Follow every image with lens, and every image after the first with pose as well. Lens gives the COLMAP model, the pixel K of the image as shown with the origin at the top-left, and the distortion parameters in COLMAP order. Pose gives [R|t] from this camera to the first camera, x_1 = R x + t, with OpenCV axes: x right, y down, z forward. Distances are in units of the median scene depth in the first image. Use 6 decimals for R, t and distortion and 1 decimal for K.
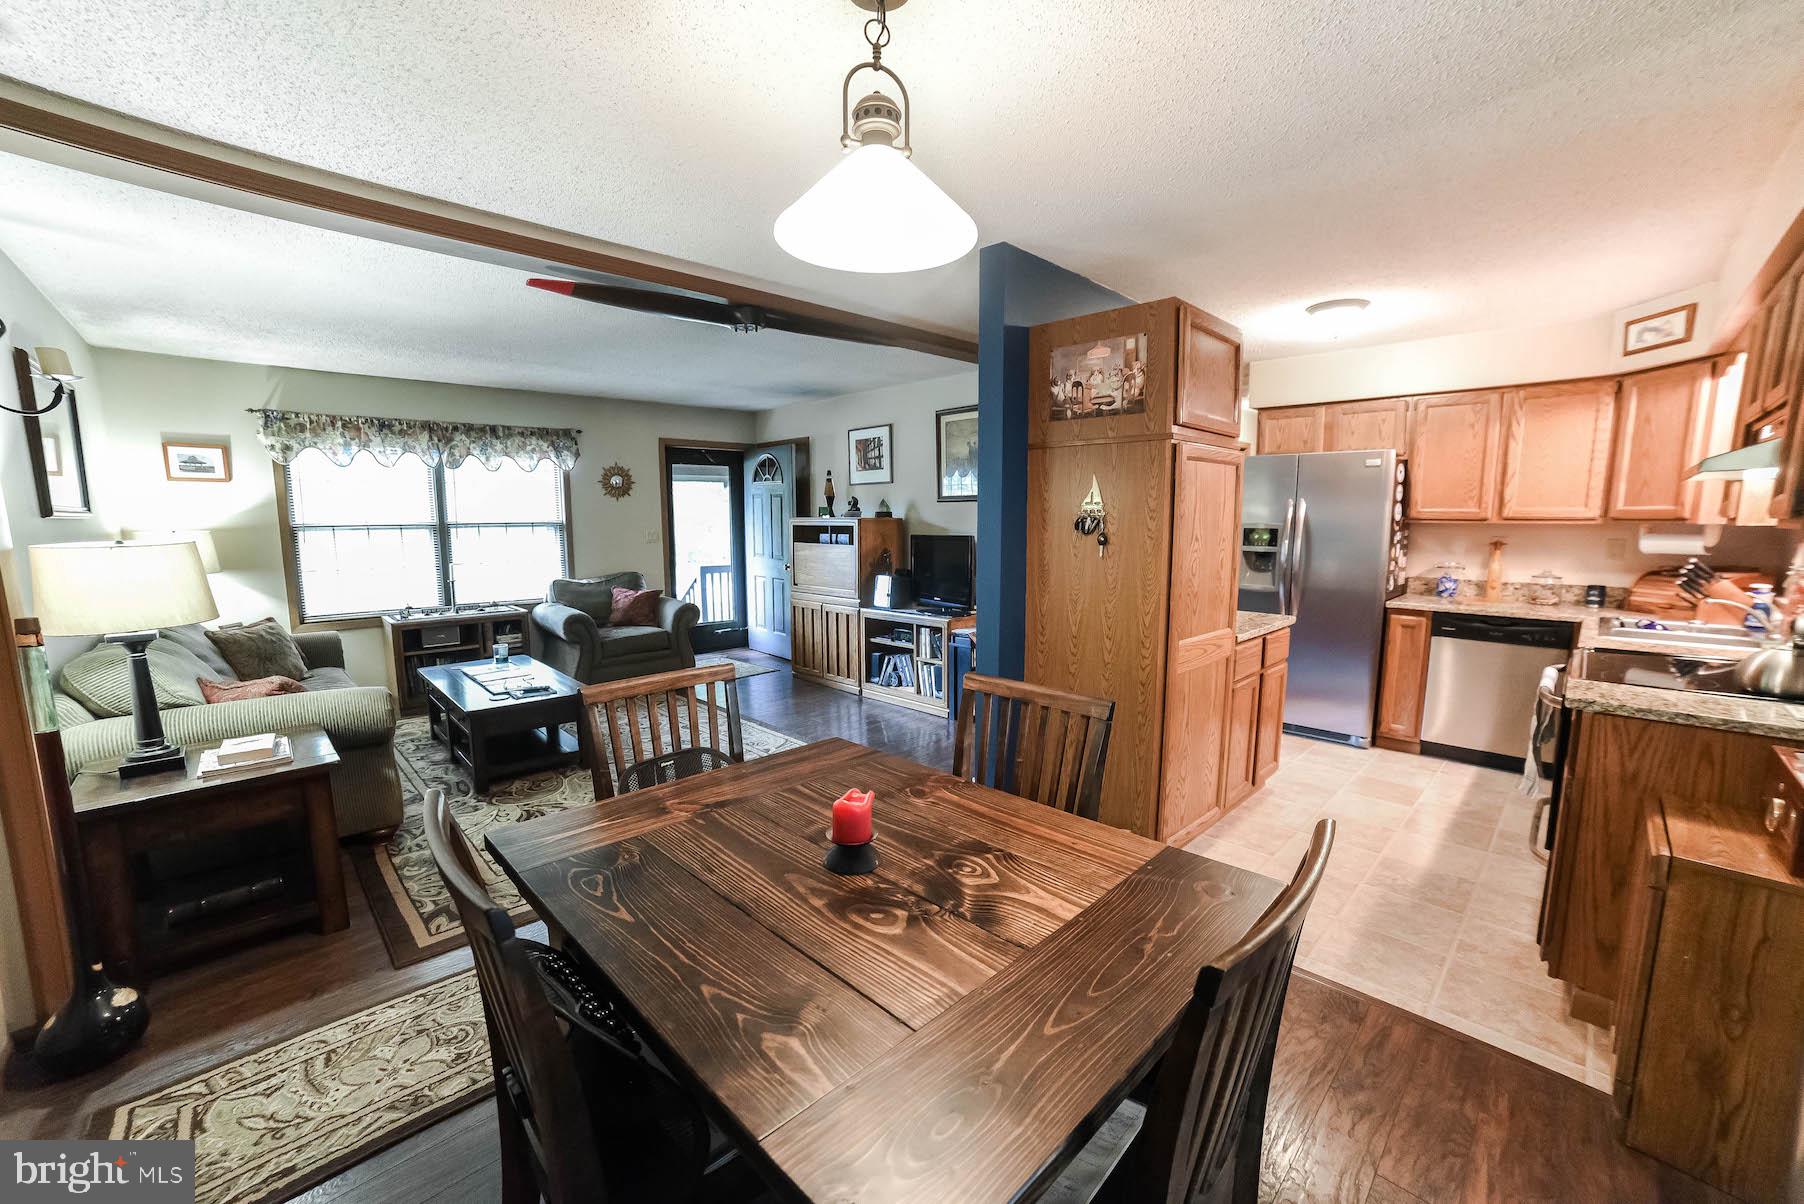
lens RADIAL K [[717.6, 0, 909.8], [0, 717.6, 615.3], [0, 0, 1]] dist [-0.088319, 0.037988]
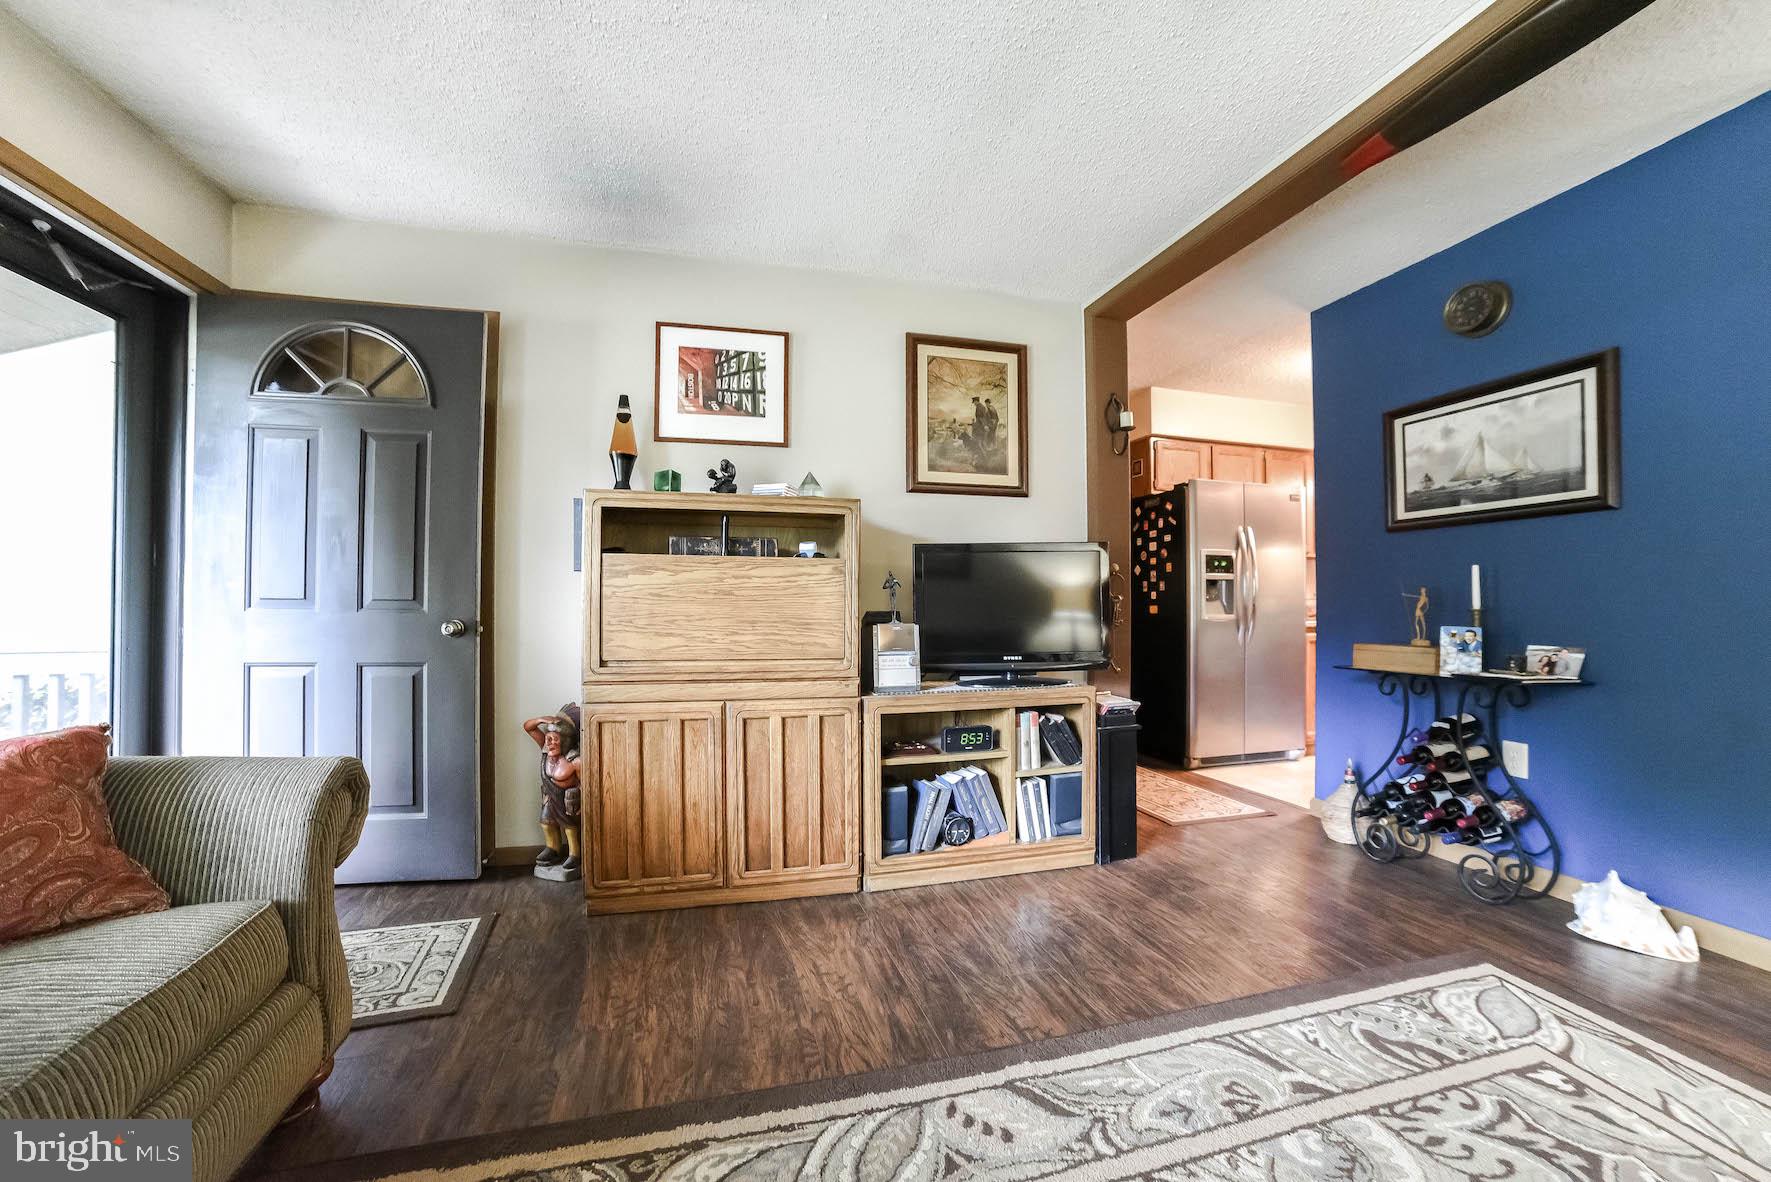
lens RADIAL K [[709.3, 0, 893.3], [0, 709.3, 603.5], [0, 0, 1]] dist [-0.088171, 0.032828]
pose [[0.489370, 0.007926, 0.872040, -0.700881], [0.118508, 0.990078, -0.075503, -0.049638], [-0.863986, 0.140293, 0.483576, 1.189706]]
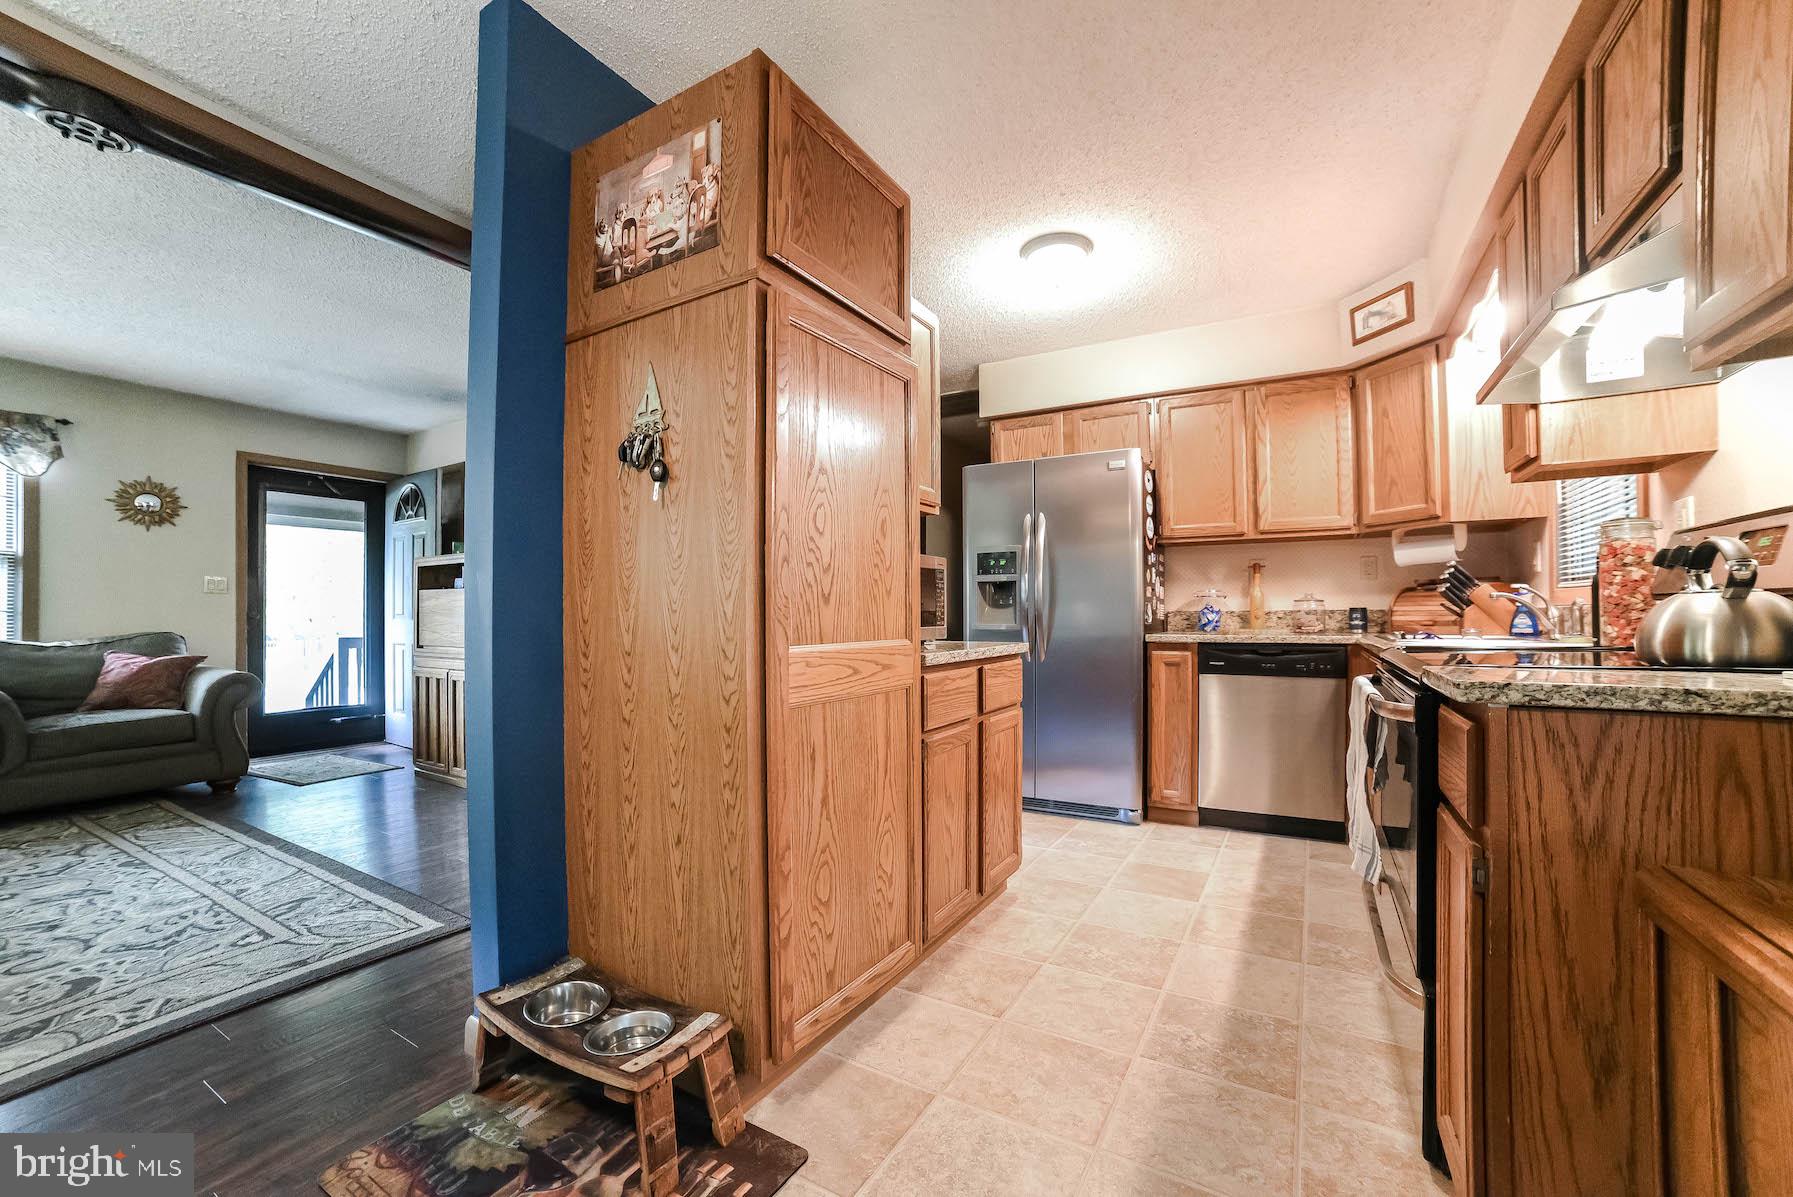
lens RADIAL K [[718.1, 0, 904.4], [0, 718.1, 611.2], [0, 0, 1]] dist [-0.088171, 0.032828]
pose [[0.964878, -0.000381, 0.262698, 0.233904], [0.037935, 0.989720, -0.137896, 0.065114], [-0.259945, 0.143019, 0.954973, 0.327887]]
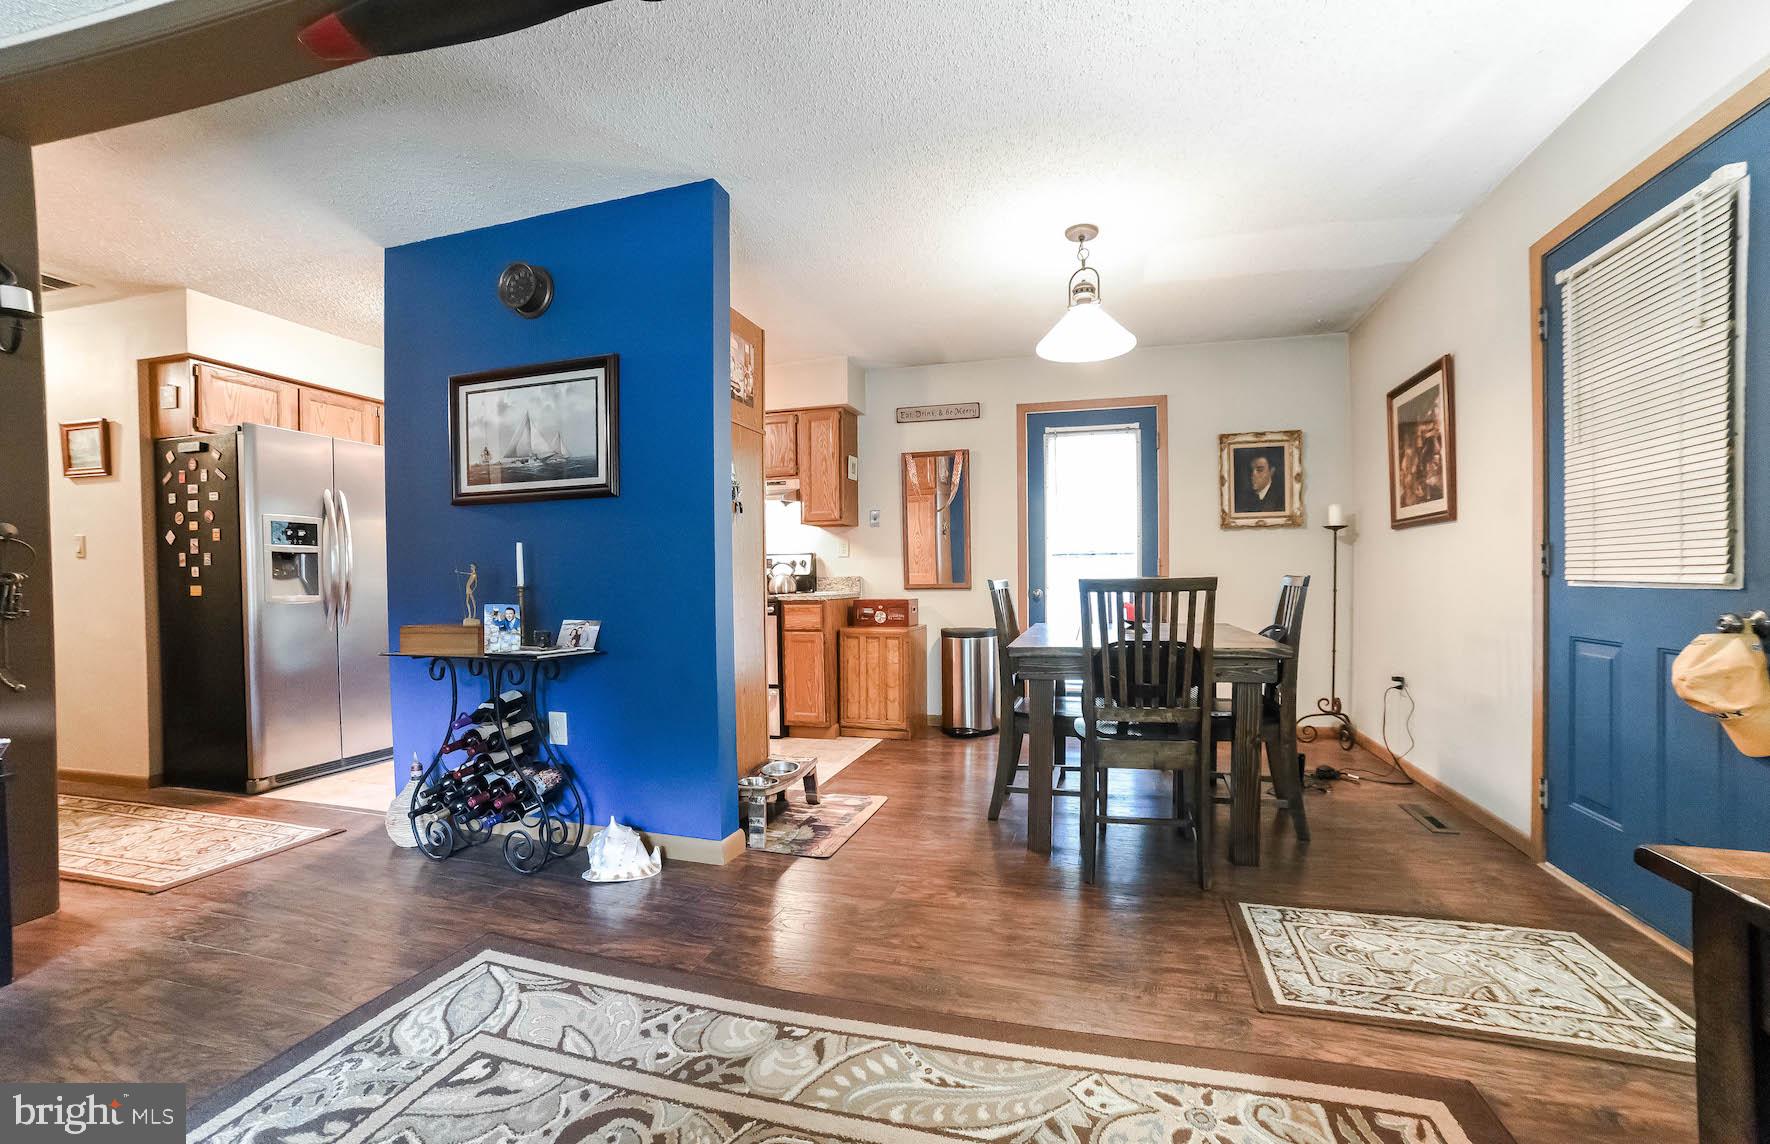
lens RADIAL K [[702.0, 0, 903.0], [0, 702.0, 594.7], [0, 0, 1]] dist [-0.043273, 0.000340]
pose [[-0.497202, -0.012819, 0.867540, -0.621764], [0.131133, 0.987295, 0.089742, -0.028987], [-0.857668, 0.158383, -0.489204, 1.017663]]
